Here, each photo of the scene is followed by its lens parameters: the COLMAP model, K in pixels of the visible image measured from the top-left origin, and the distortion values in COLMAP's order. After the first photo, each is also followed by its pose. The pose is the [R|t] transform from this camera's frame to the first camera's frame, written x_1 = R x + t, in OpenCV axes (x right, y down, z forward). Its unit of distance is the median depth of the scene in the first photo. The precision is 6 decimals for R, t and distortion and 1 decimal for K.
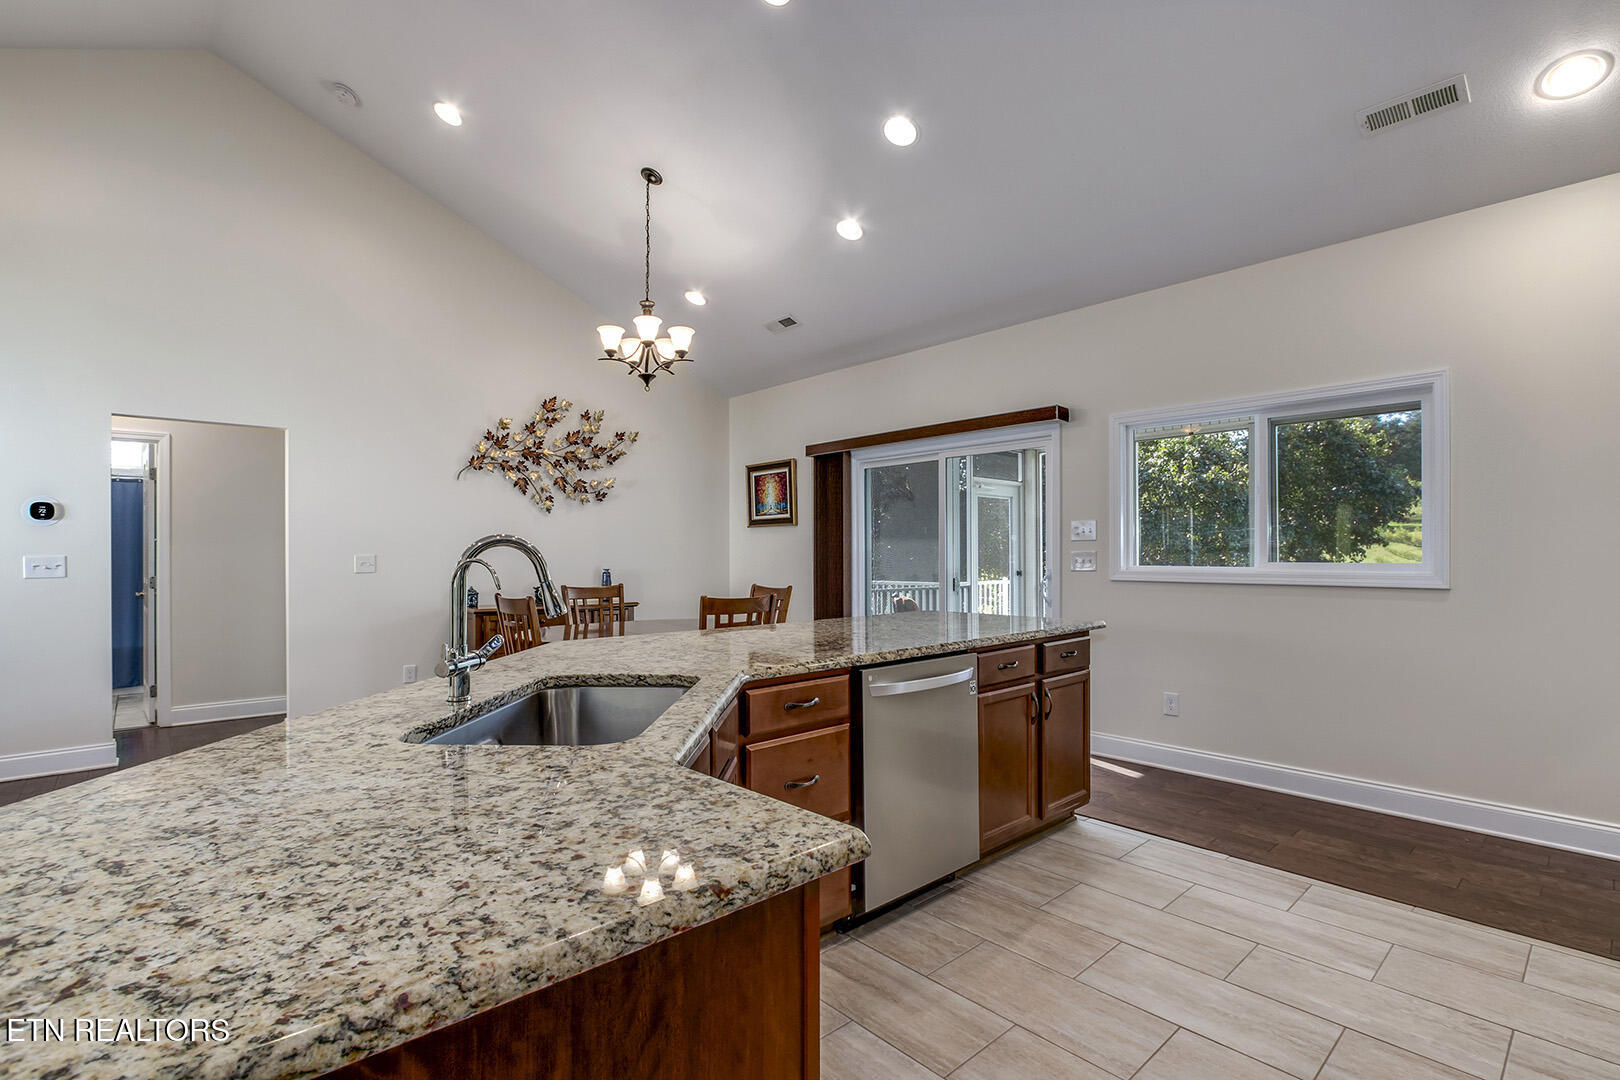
lens RADIAL K [[755.5, 0, 810.8], [0, 755.5, 550.6], [0, 0, 1]] dist [-0.024911, 0.004129]
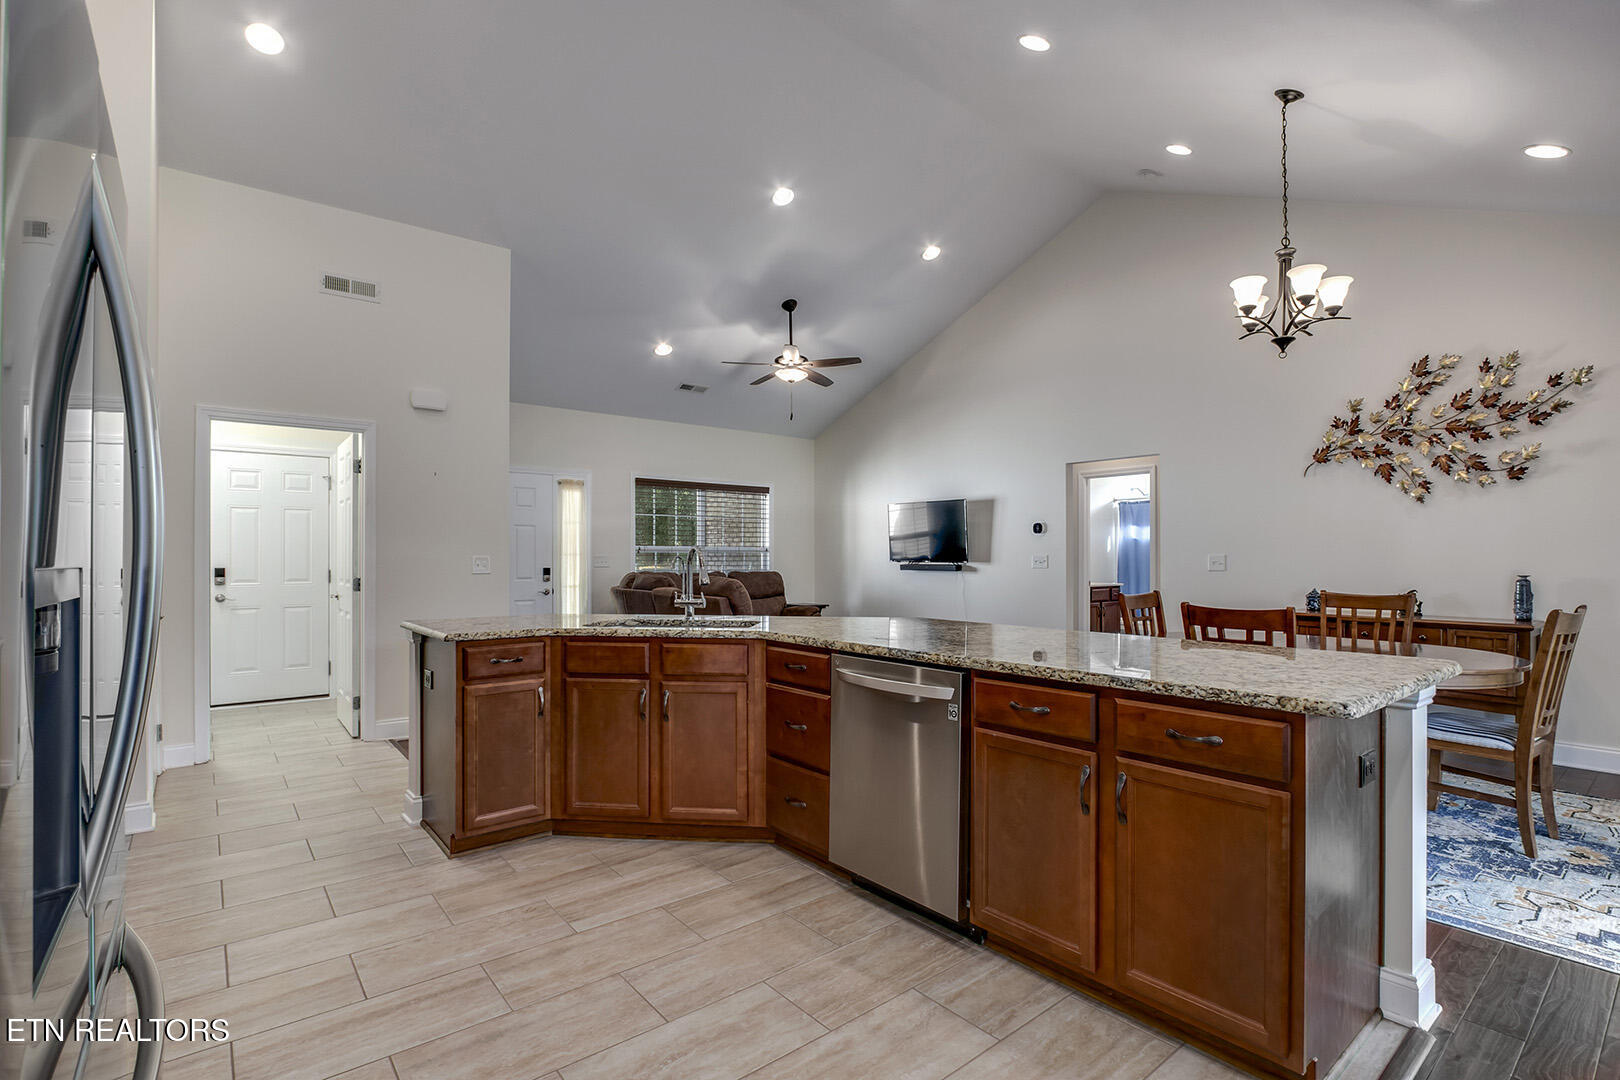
lens RADIAL K [[755.5, 0, 813.1], [0, 755.5, 551.5], [0, 0, 1]] dist [-0.024911, 0.004129]
pose [[-0.051721, -0.003090, -0.998657, 0.472563], [0.003241, 0.999989, -0.003262, 0.002182], [0.998656, -0.003405, -0.051711, 0.393954]]
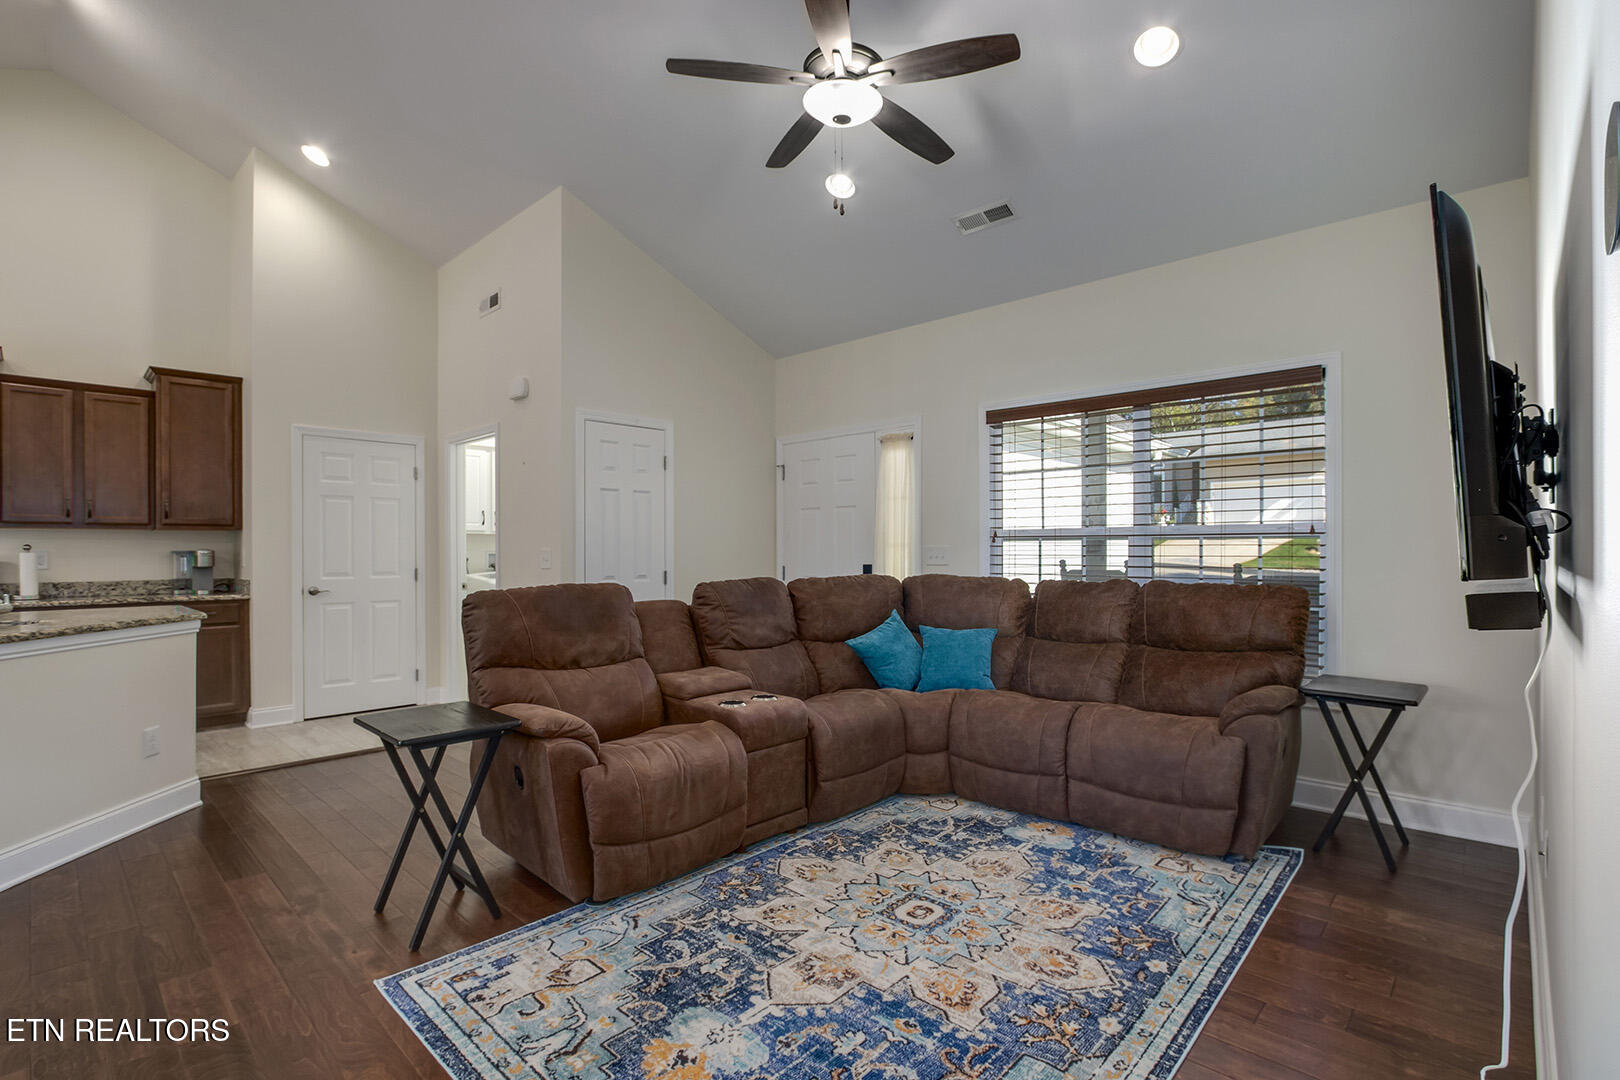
lens RADIAL K [[755.5, 0, 810.0], [0, 755.5, 549.3], [0, 0, 1]] dist [-0.024911, 0.004129]
pose [[-0.996781, 0.006919, -0.079867, -0.601539], [0.007127, 0.999972, -0.002312, 0.007783], [0.079849, -0.002874, -0.996803, 0.764554]]
